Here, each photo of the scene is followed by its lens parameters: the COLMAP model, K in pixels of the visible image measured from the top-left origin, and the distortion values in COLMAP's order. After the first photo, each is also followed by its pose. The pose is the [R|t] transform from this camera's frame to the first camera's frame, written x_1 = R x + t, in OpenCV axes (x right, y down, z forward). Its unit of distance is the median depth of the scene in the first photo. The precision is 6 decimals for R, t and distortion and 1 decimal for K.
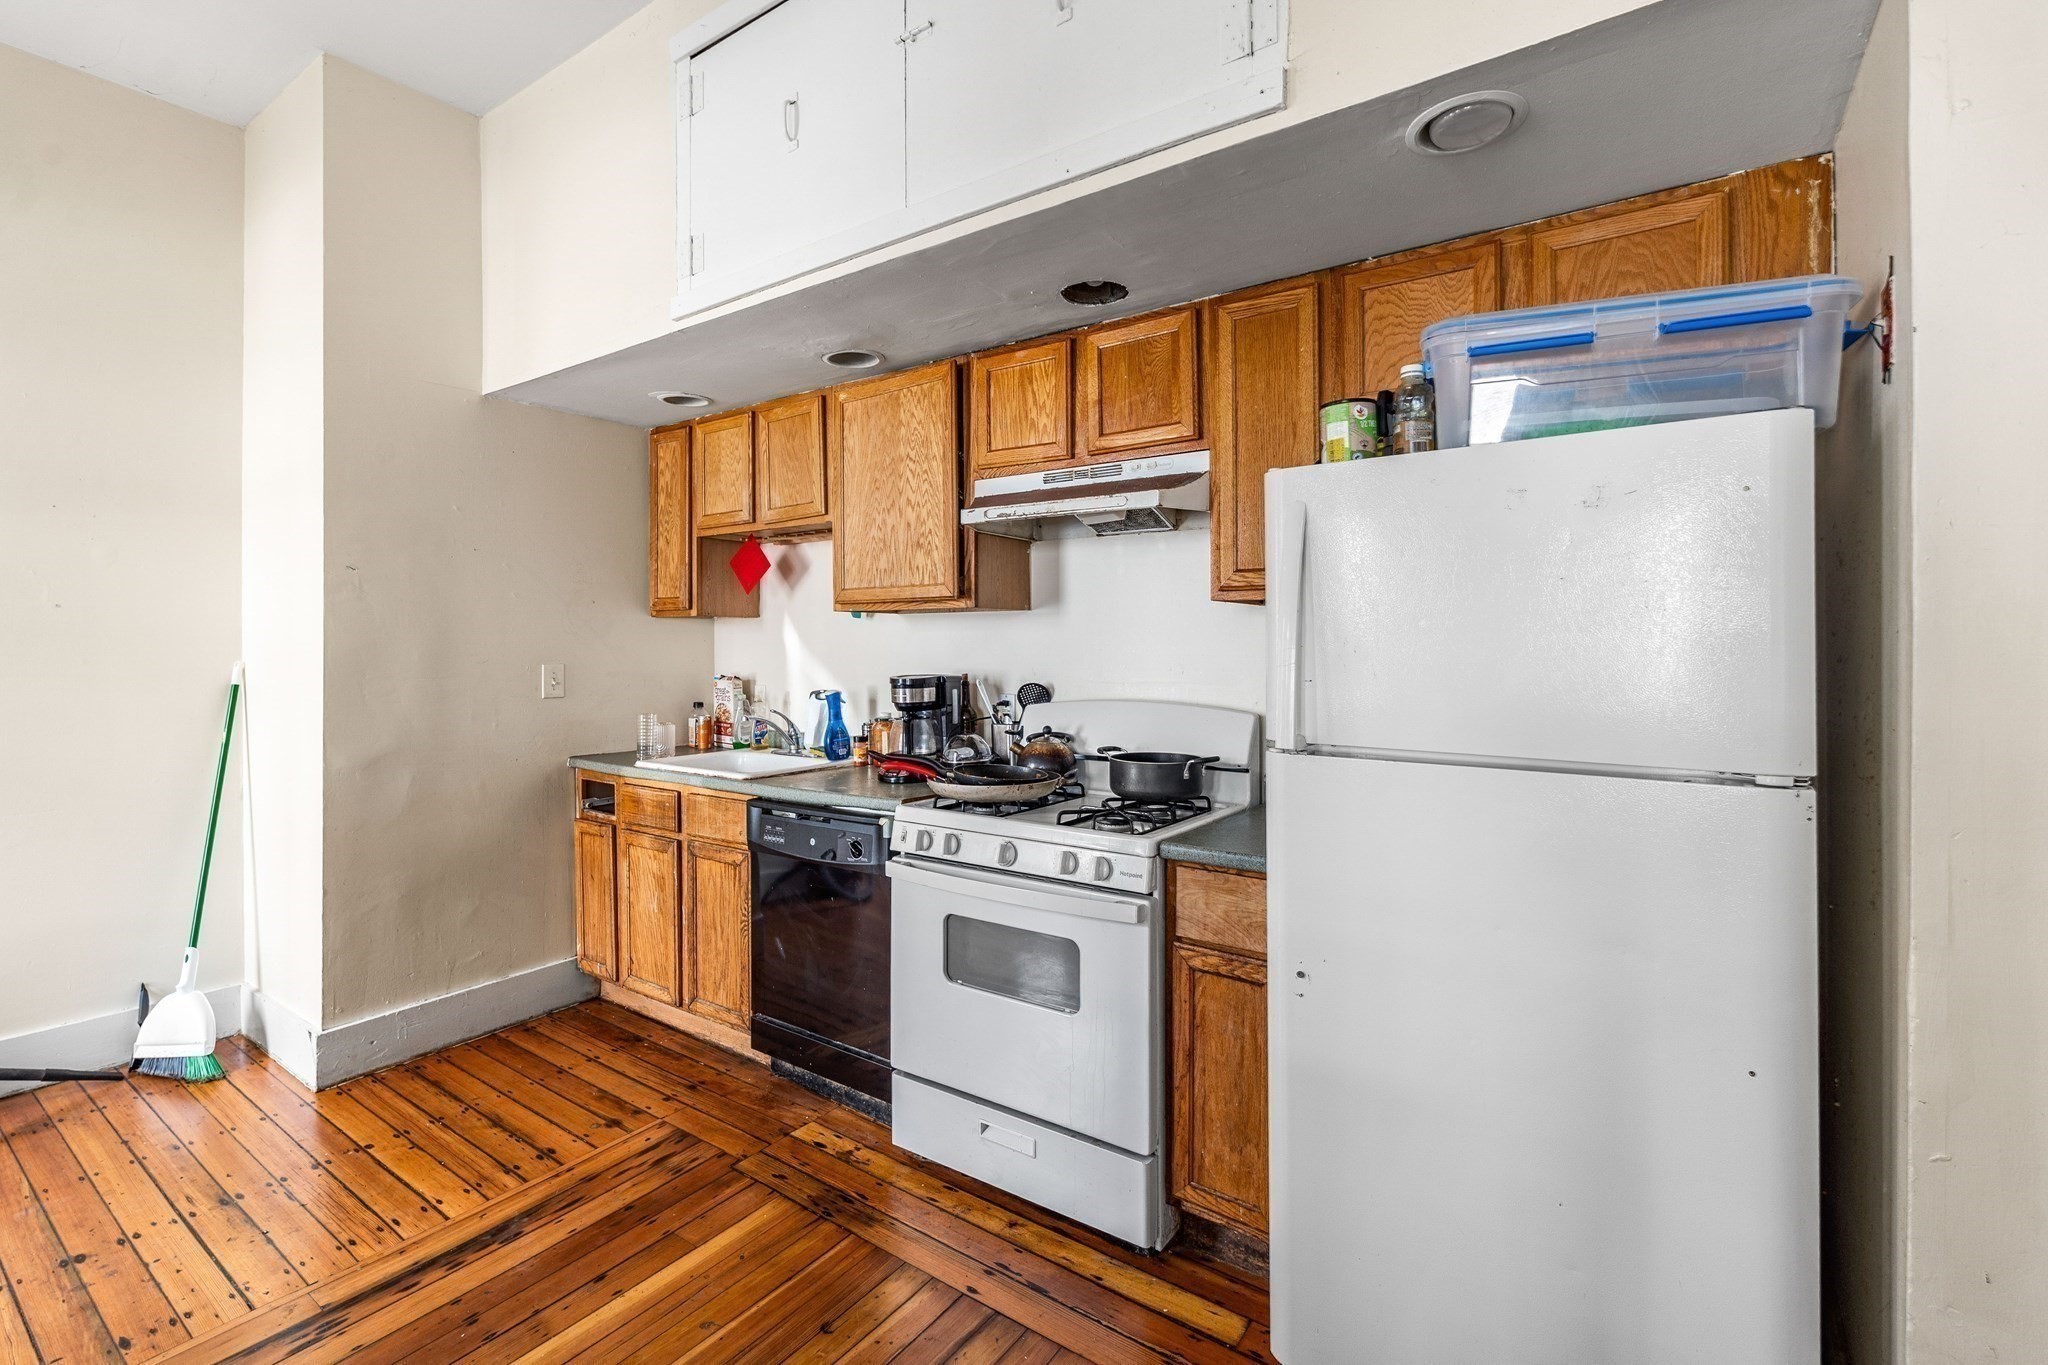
lens RADIAL K [[921.1, 0, 1022.6], [0, 921.1, 617.5], [0, 0, 1]] dist [-0.002219, -0.000833]
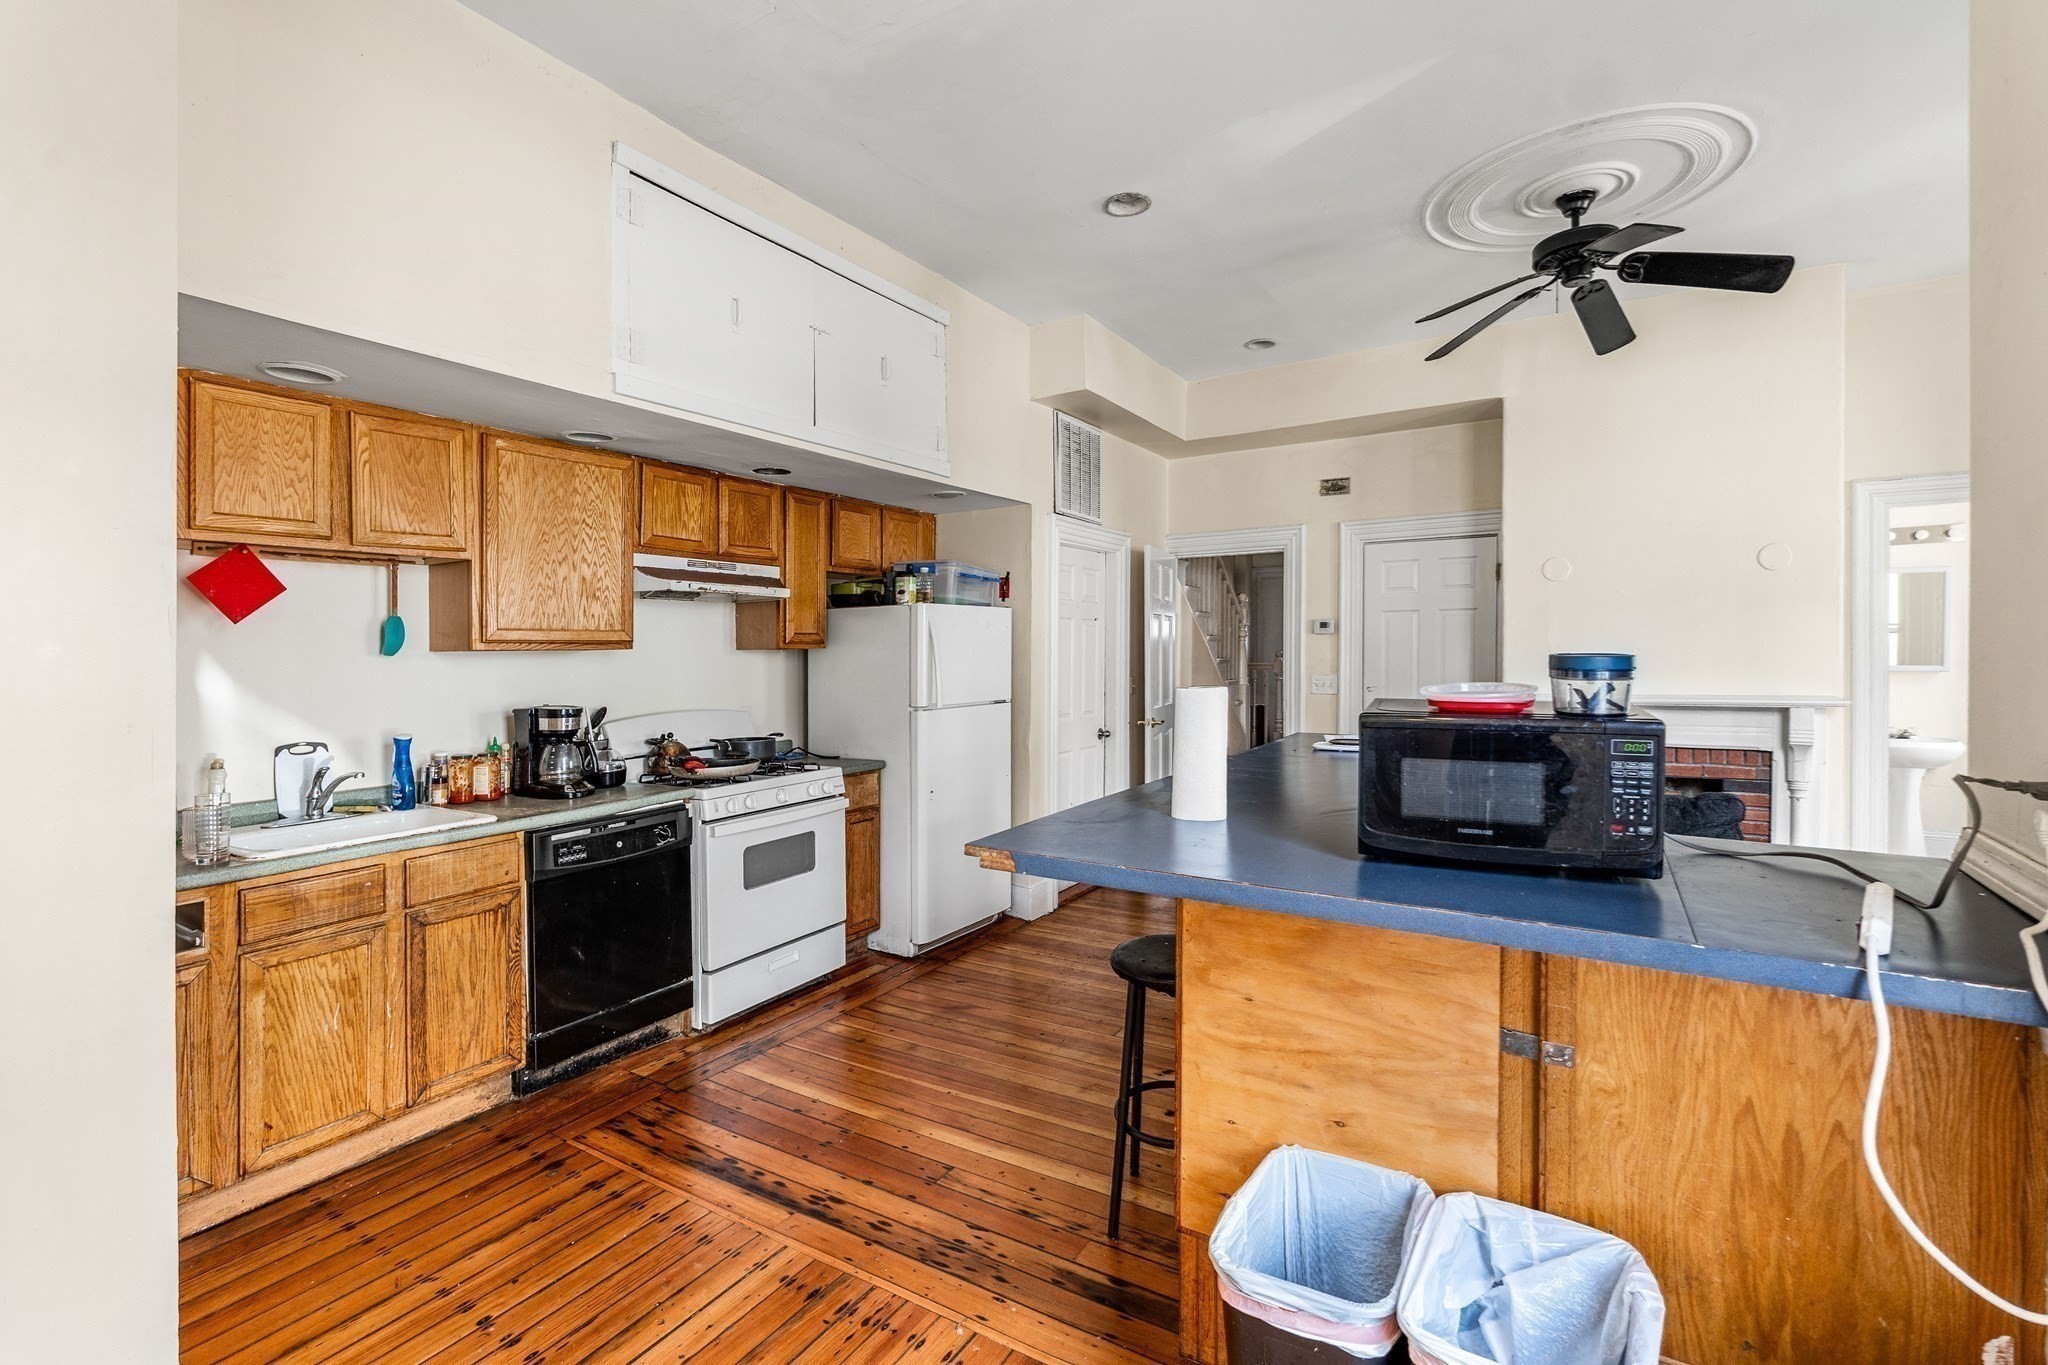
lens RADIAL K [[933.1, 0, 1039.2], [0, 933.1, 593.8], [0, 0, 1]] dist [-0.009194, 0.000349]
pose [[-0.086379, 0.061577, 0.994357, -1.514880], [-0.014438, 0.997906, -0.063051, -0.015029], [-0.996158, -0.019803, -0.085310, 0.565875]]
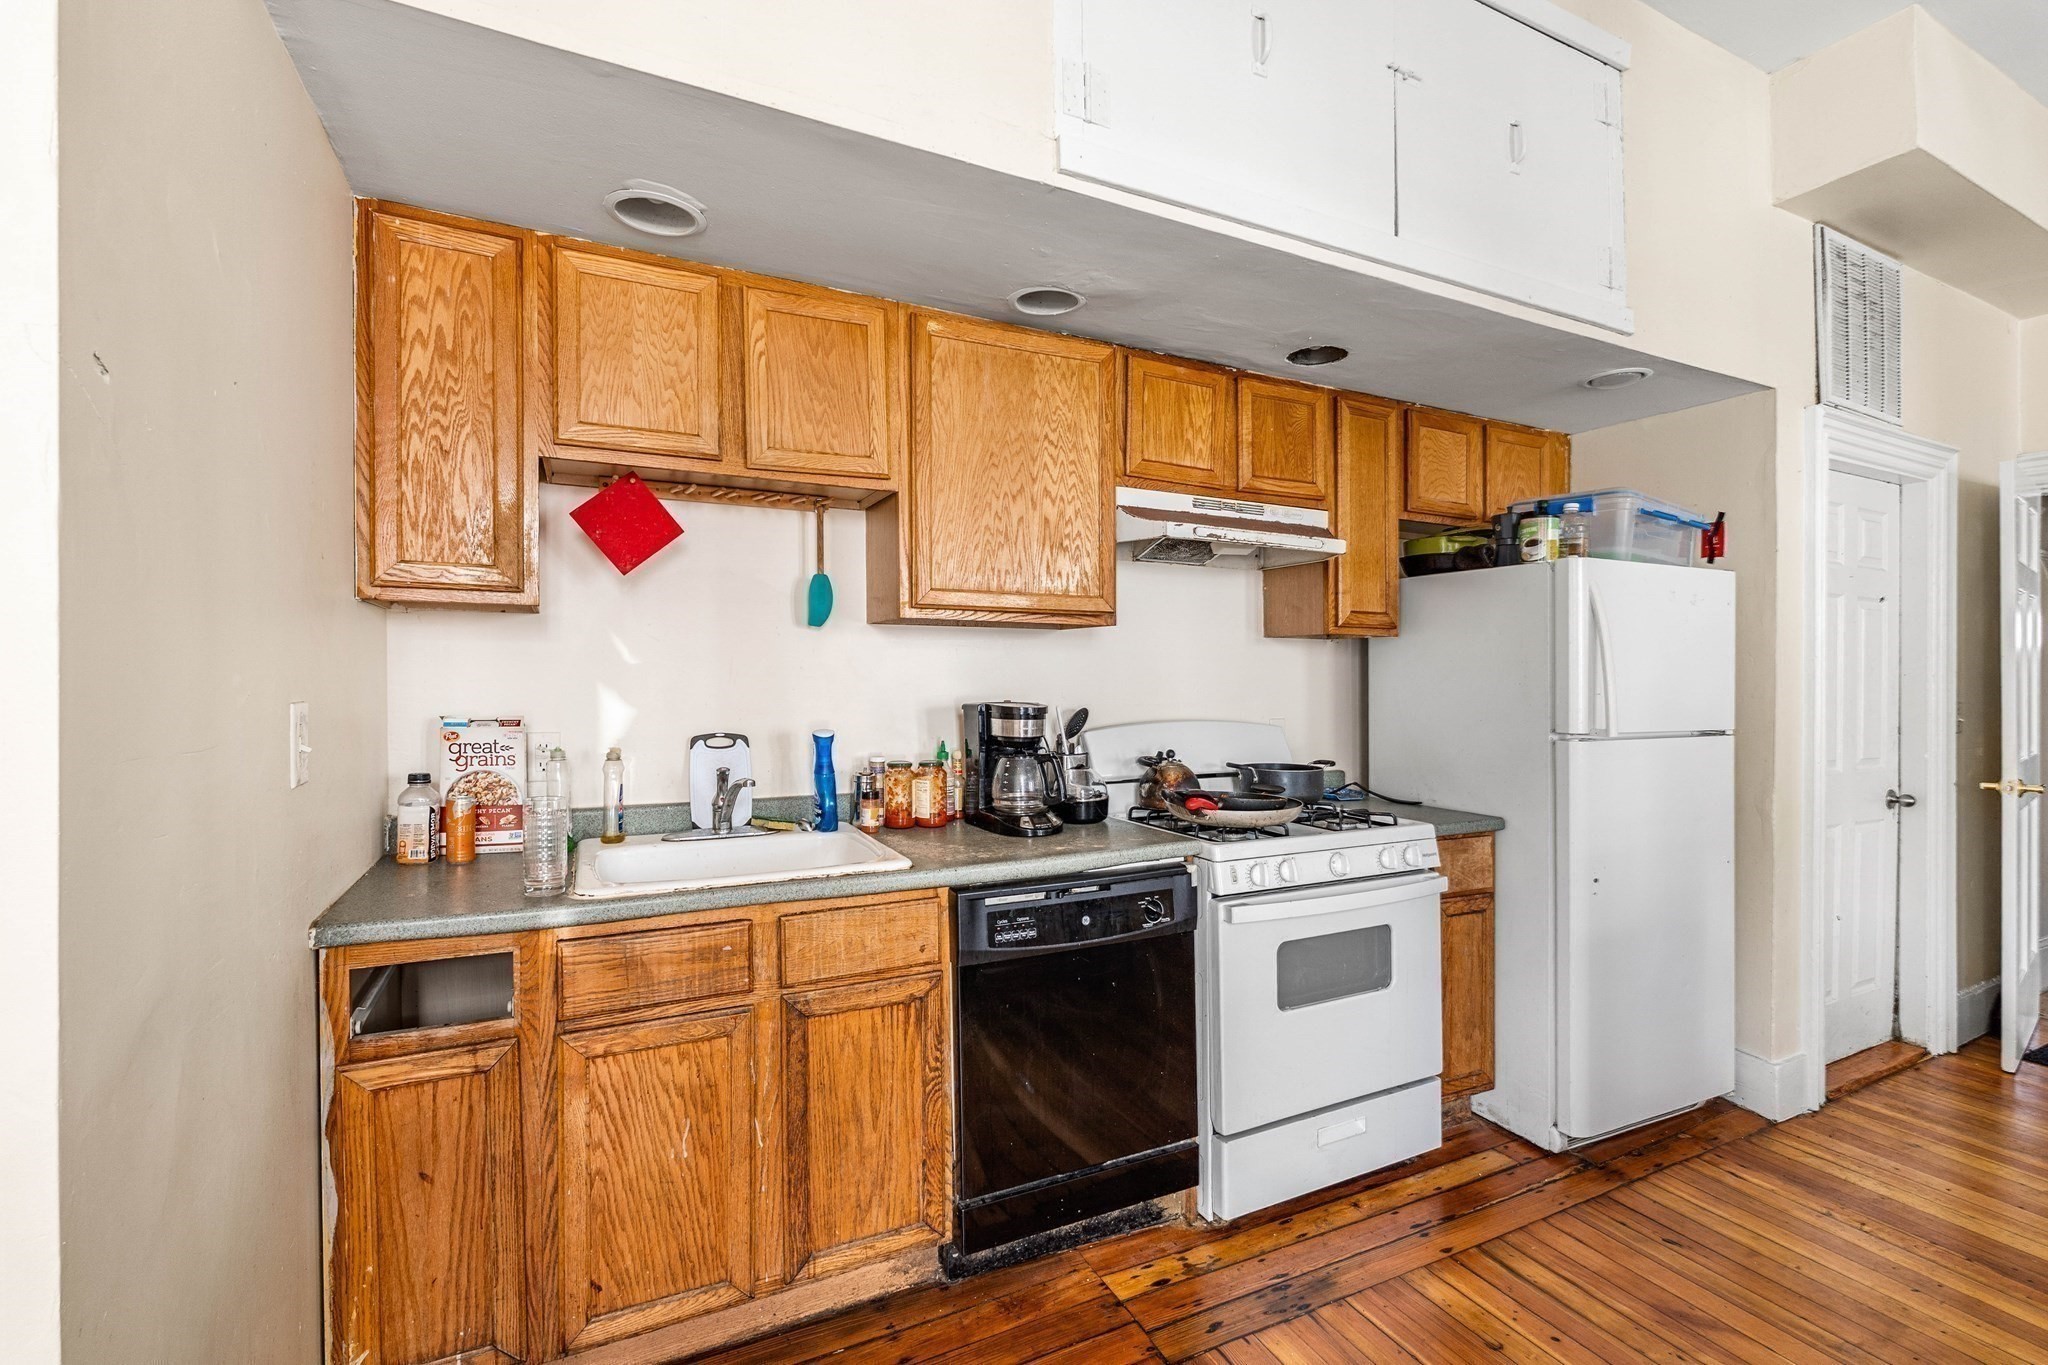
lens RADIAL K [[914.2, 0, 1020.9], [0, 914.2, 645.6], [0, 0, 1]] dist [-0.003351, 0.000235]
pose [[0.466122, 0.029938, 0.884214, -0.942203], [-0.034421, 0.999284, -0.015688, 0.027478], [-0.884051, -0.023123, 0.466818, 0.699820]]
